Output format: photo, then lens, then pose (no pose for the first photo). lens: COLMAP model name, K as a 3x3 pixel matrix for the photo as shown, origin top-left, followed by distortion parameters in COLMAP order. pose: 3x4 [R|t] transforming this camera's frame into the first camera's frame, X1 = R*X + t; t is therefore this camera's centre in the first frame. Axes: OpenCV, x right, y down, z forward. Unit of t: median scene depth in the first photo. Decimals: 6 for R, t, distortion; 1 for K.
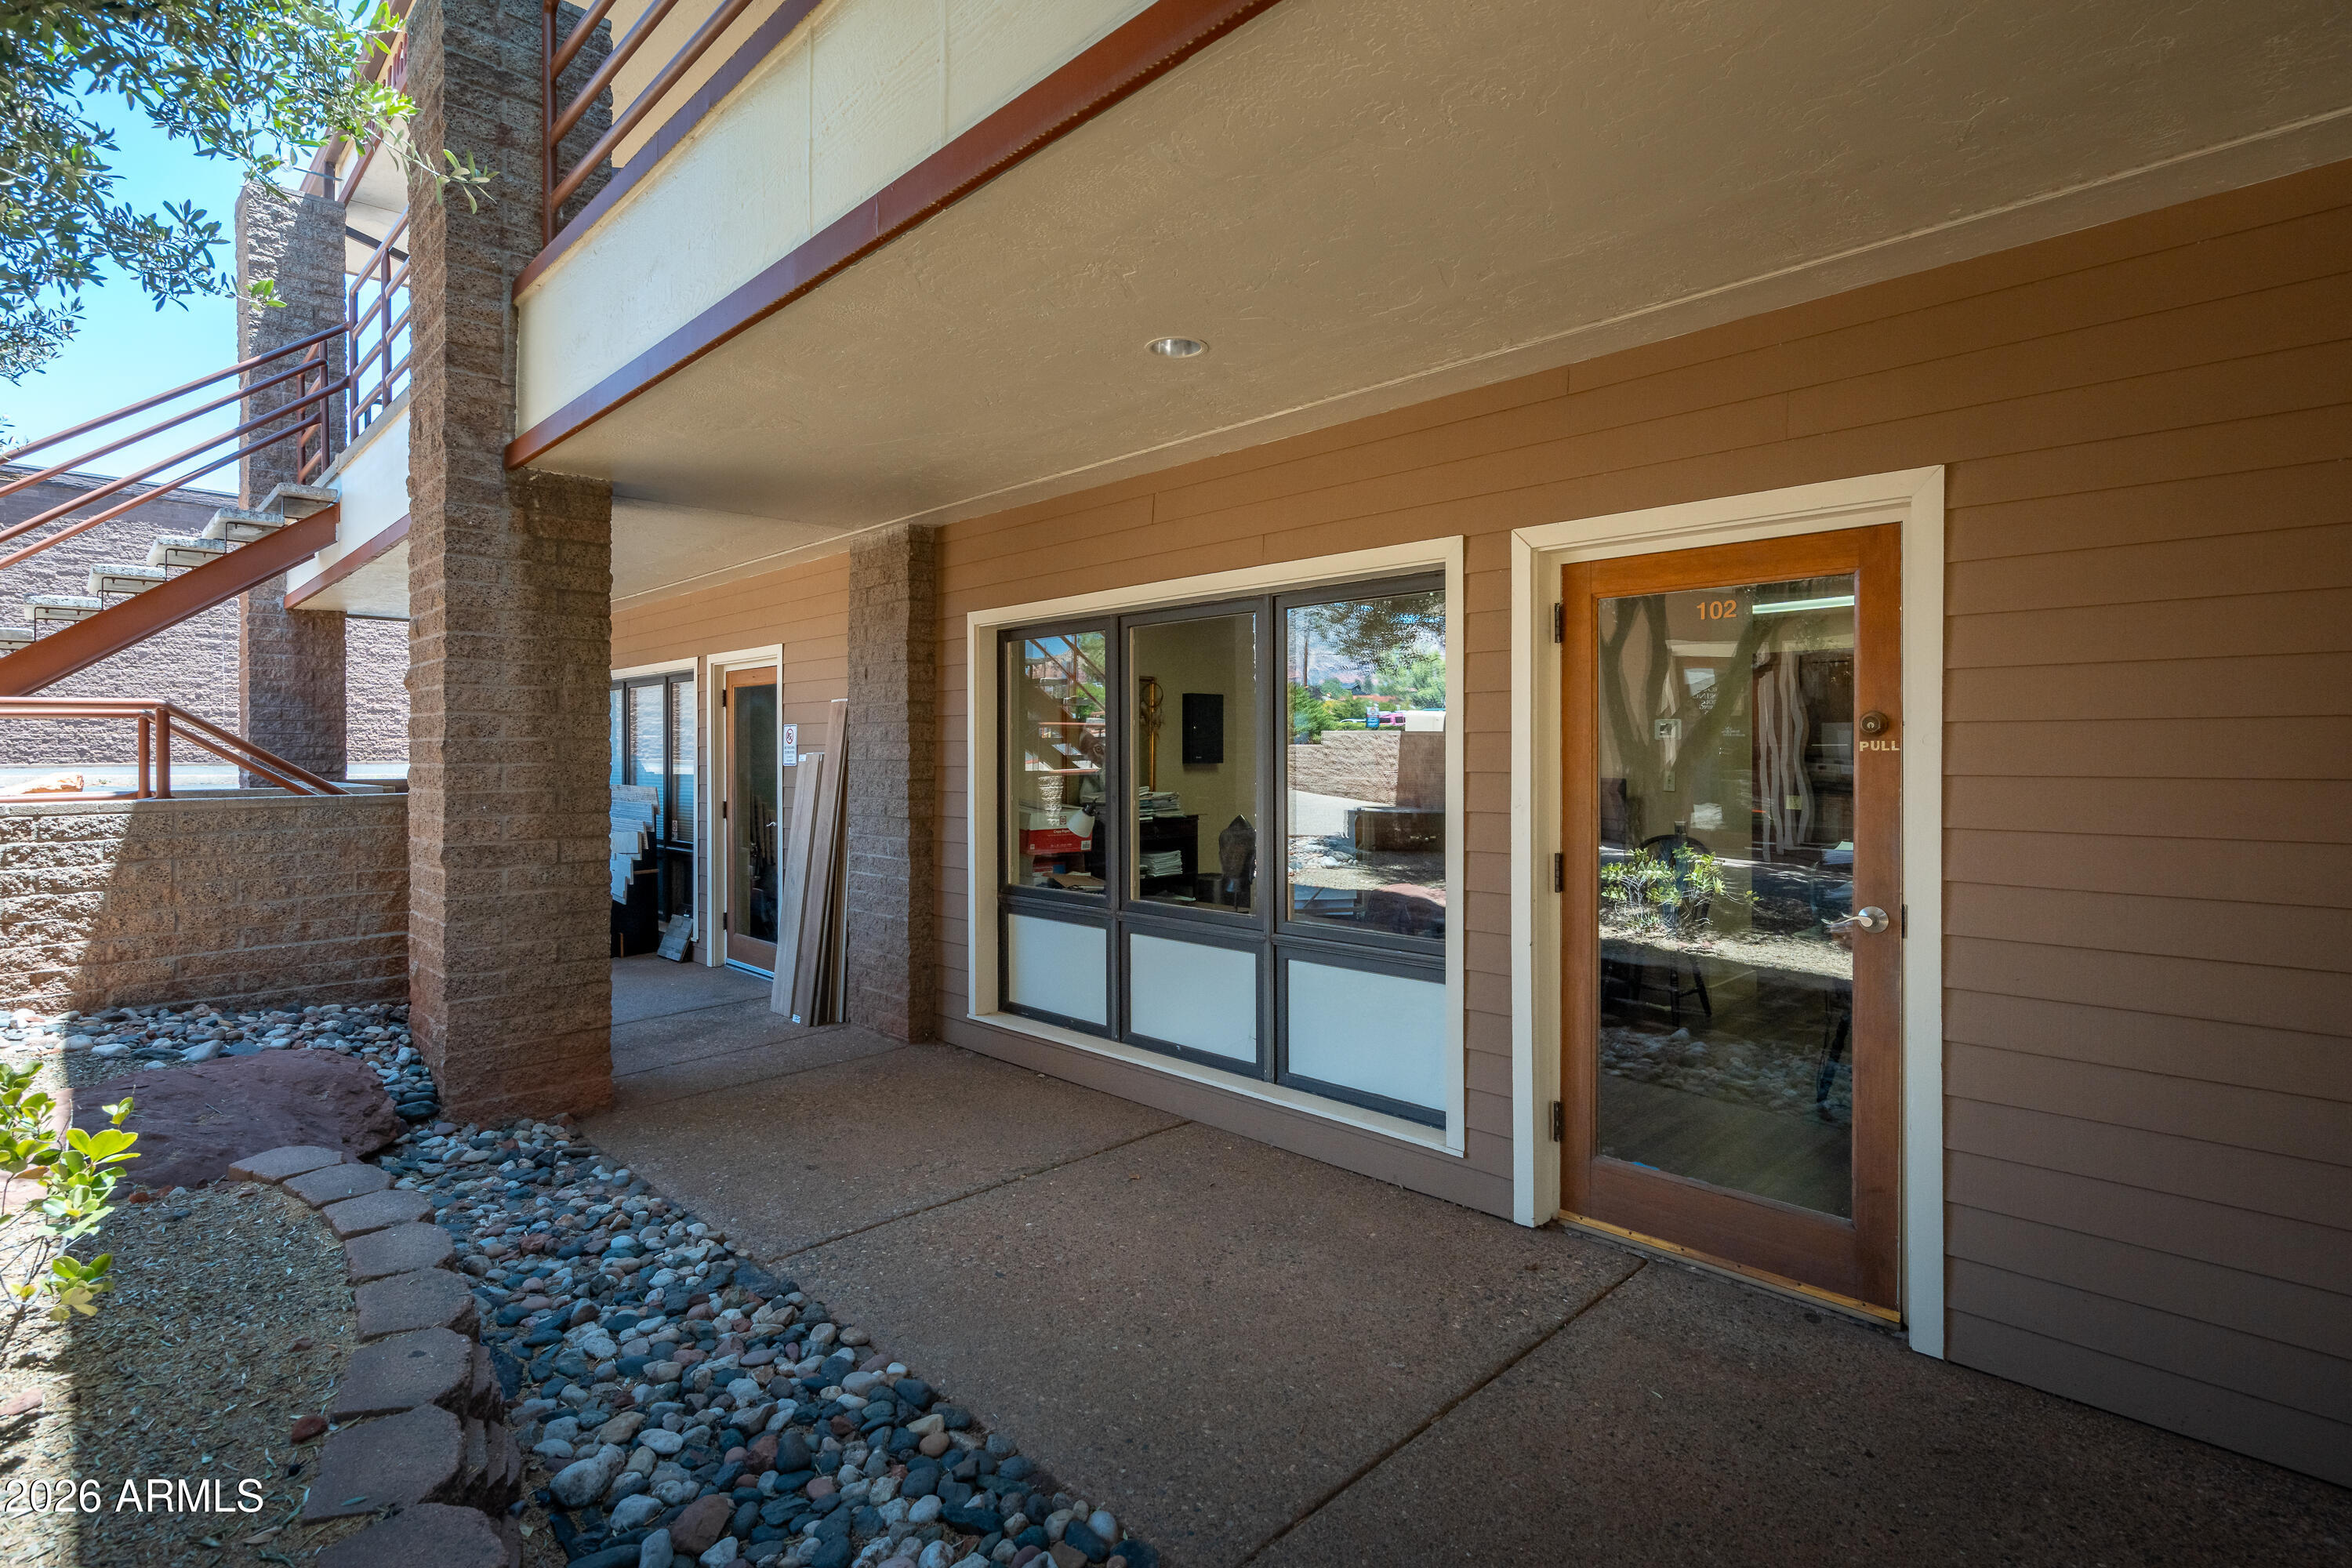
lens RADIAL K [[1139.3, 0, 1178.5], [0, 1139.3, 751.0], [0, 0, 1]] dist [-0.005527, 0.004361]
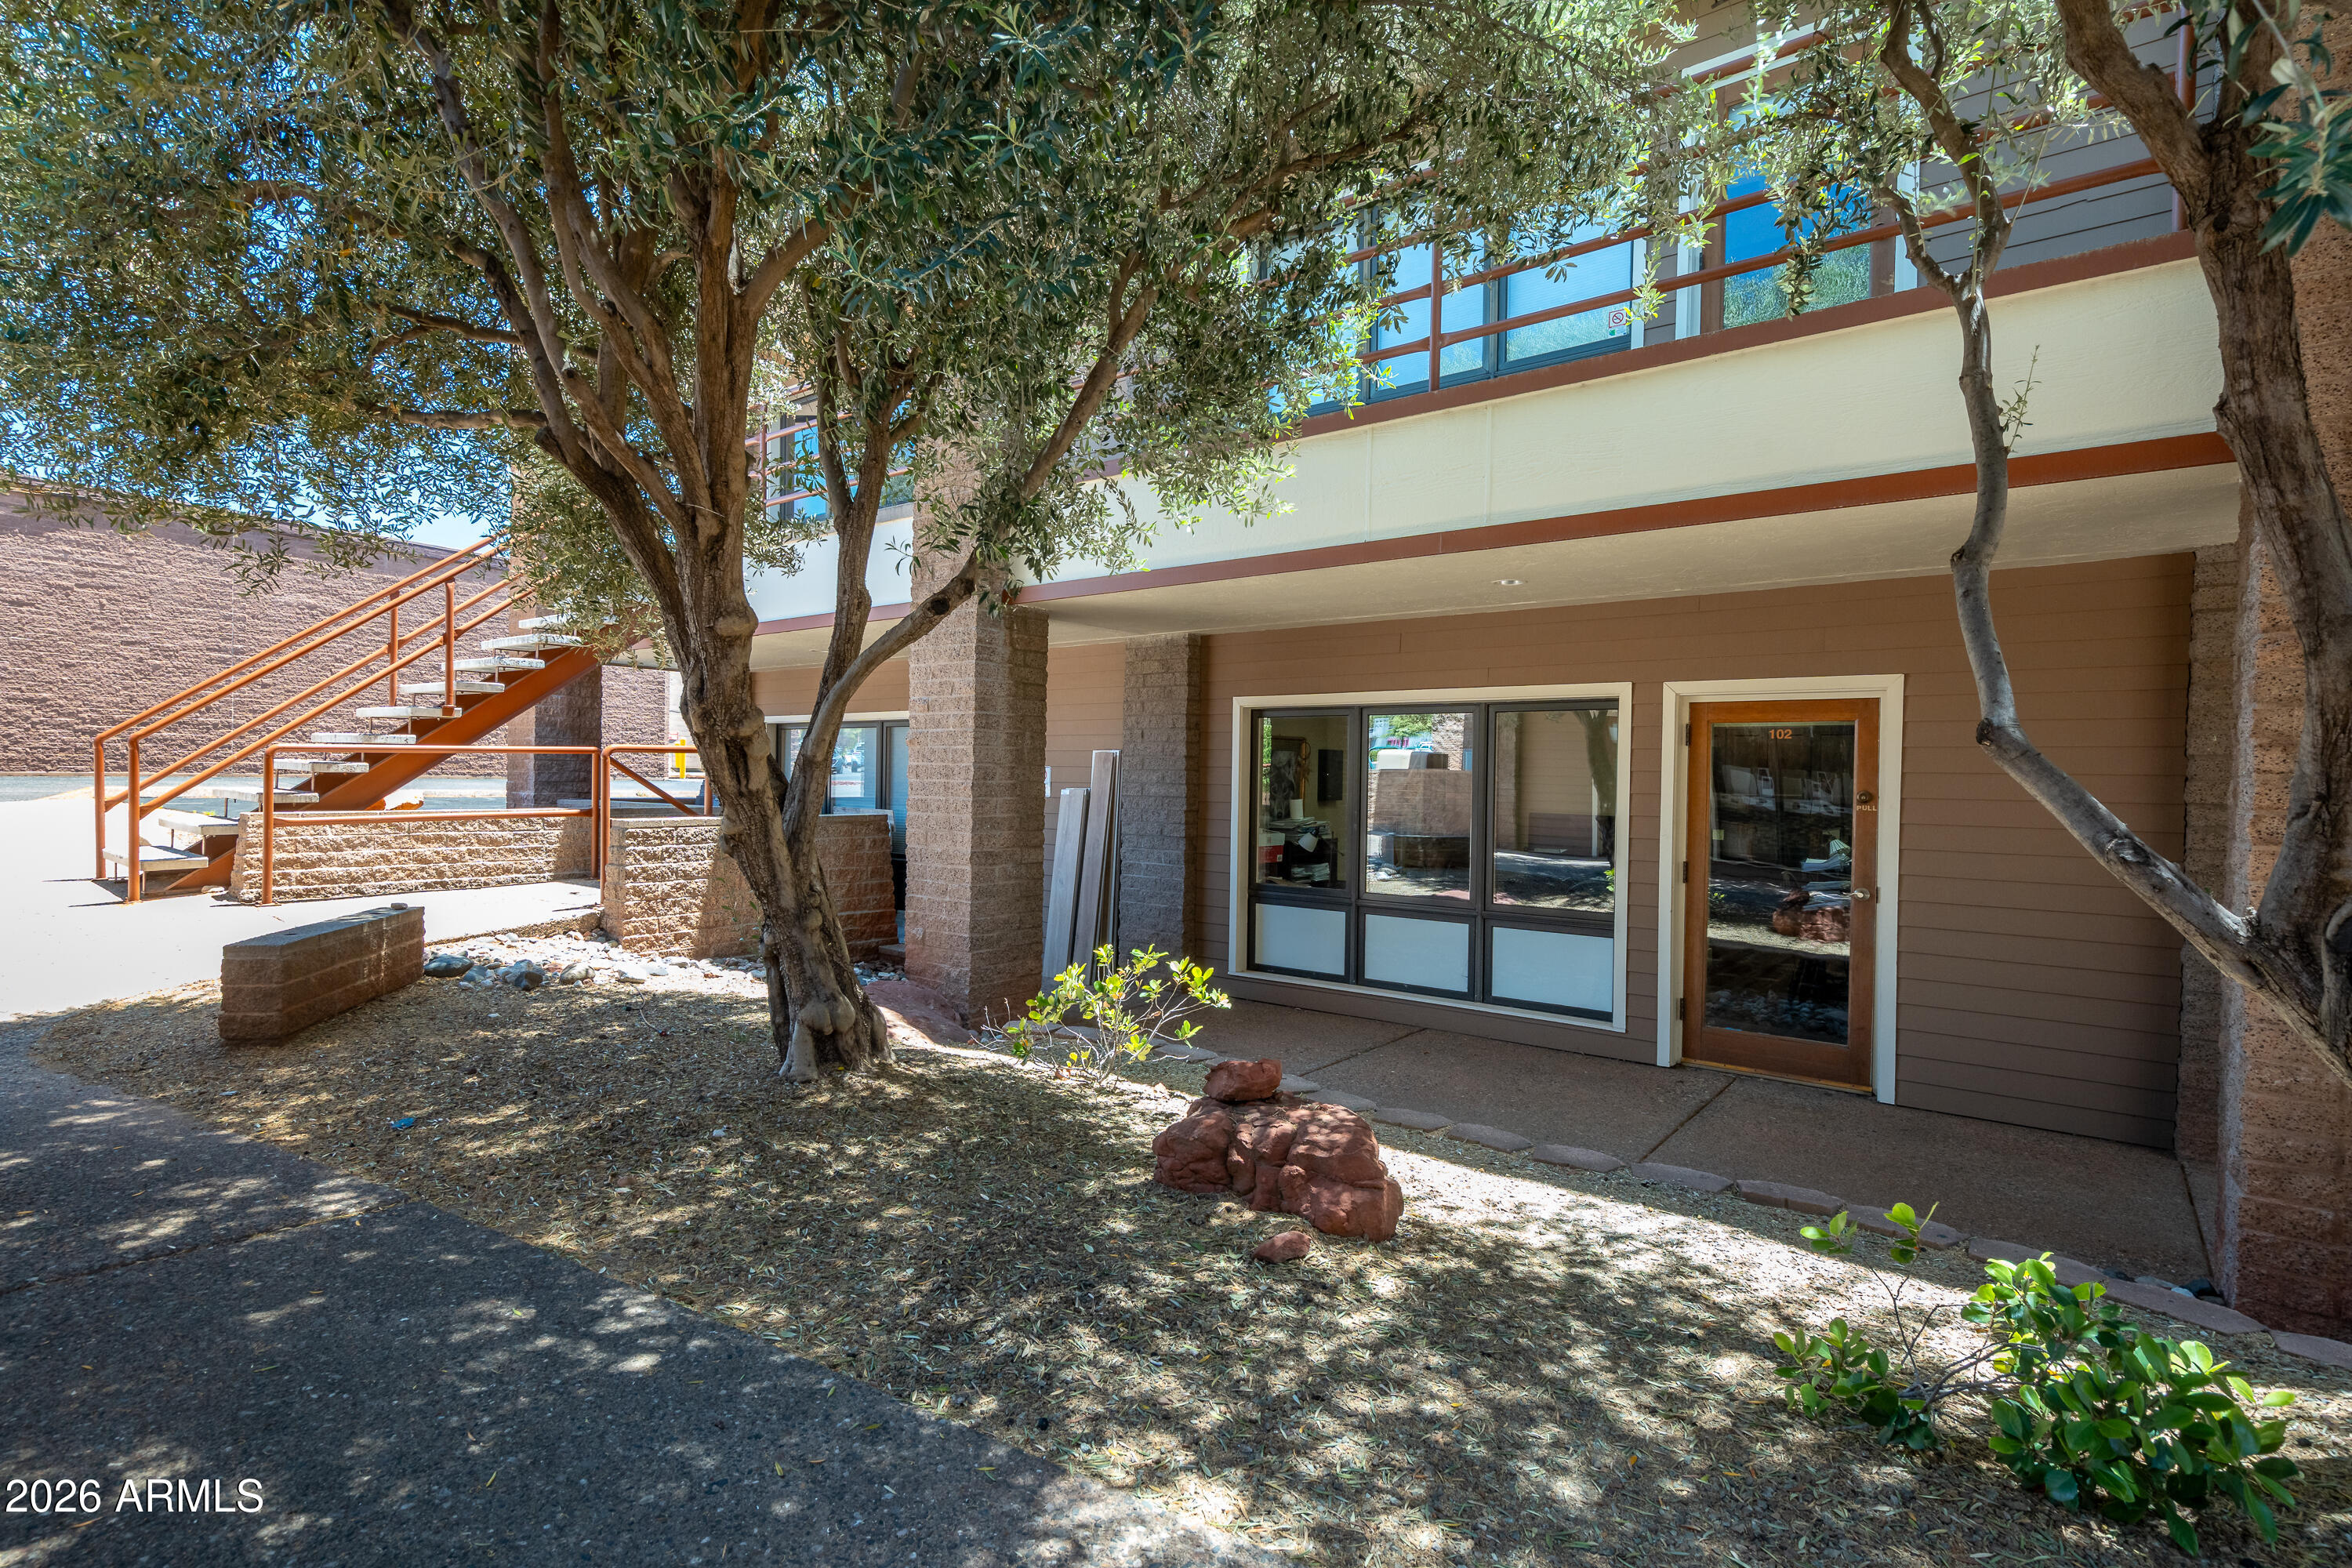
lens RADIAL K [[1139.3, 0, 1162.2], [0, 1139.3, 777.5], [0, 0, 1]] dist [-0.005527, 0.004361]
pose [[0.991795, 0.021095, 0.126088, -0.561737], [-0.021356, 0.999772, 0.000713, -0.021399], [-0.126044, -0.003400, 0.992019, -0.538271]]
